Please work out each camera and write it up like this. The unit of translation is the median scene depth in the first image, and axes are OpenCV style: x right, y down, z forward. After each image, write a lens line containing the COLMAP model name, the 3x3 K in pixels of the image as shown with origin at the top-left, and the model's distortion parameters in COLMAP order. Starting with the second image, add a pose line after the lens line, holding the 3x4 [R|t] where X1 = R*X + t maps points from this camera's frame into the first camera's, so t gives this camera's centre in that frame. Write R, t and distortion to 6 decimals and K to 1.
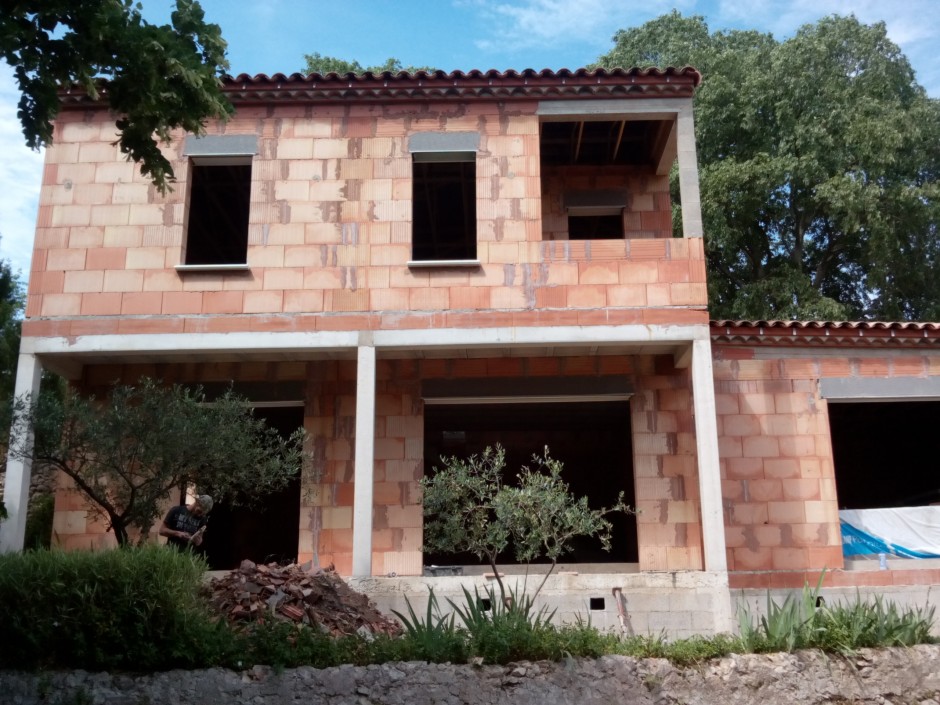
lens RADIAL K [[914.6, 0, 465.3], [0, 914.6, 351.9], [0, 0, 1]] dist [0.033150, 0.000000]
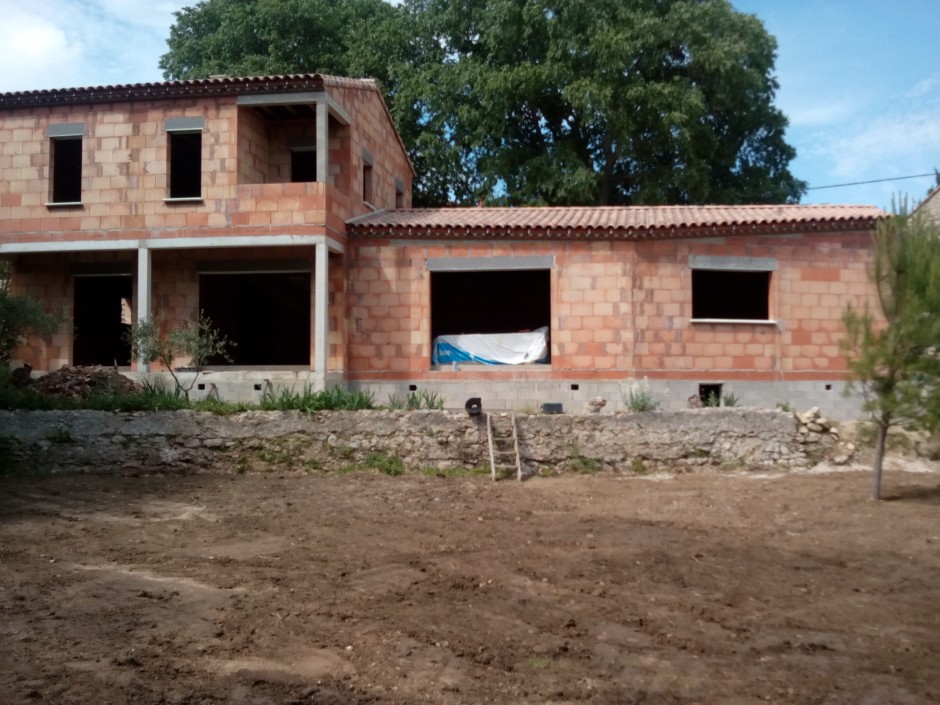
lens RADIAL K [[927.5, 0, 498.2], [0, 927.5, 374.0], [0, 0, 1]] dist [-0.037033, 0.000000]
pose [[0.989249, 0.016281, -0.145335, 0.825193], [0.021279, 0.967182, 0.253192, -0.205097], [0.144688, -0.253562, 0.956437, -0.678863]]
